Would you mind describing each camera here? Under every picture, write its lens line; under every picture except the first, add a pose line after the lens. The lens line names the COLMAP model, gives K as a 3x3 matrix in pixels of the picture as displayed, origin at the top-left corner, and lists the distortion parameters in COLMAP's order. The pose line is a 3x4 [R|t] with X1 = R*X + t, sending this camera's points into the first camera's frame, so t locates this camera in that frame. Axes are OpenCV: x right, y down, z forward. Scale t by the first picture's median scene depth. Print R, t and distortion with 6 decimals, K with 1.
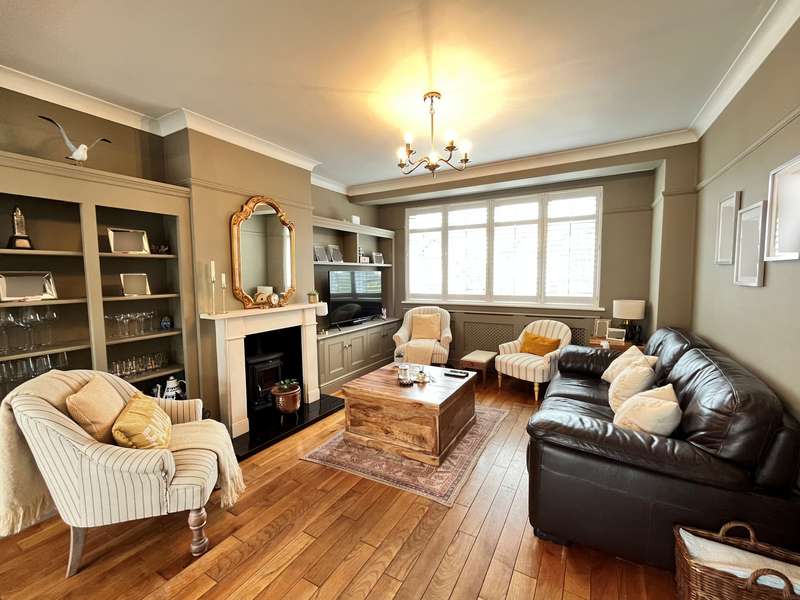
lens RADIAL K [[339.1, 0, 397.1], [0, 339.1, 300.7], [0, 0, 1]] dist [-0.004280, -0.000276]
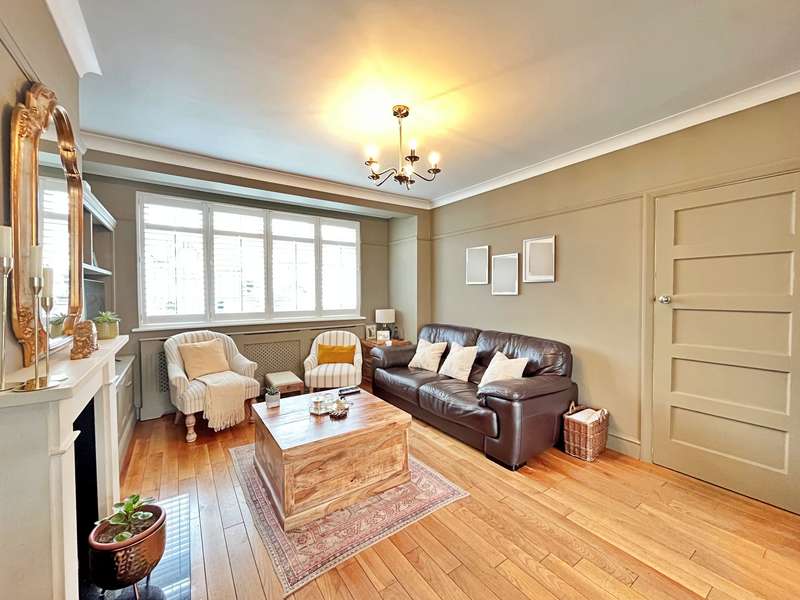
lens RADIAL K [[329.2, 0, 397.1], [0, 329.2, 296.1], [0, 0, 1]] dist [0.001708, 0.000275]
pose [[0.427886, -0.003319, 0.903827, -0.445836], [0.067514, 0.997317, -0.028300, -0.012092], [-0.901308, 0.073130, 0.426962, 0.343076]]
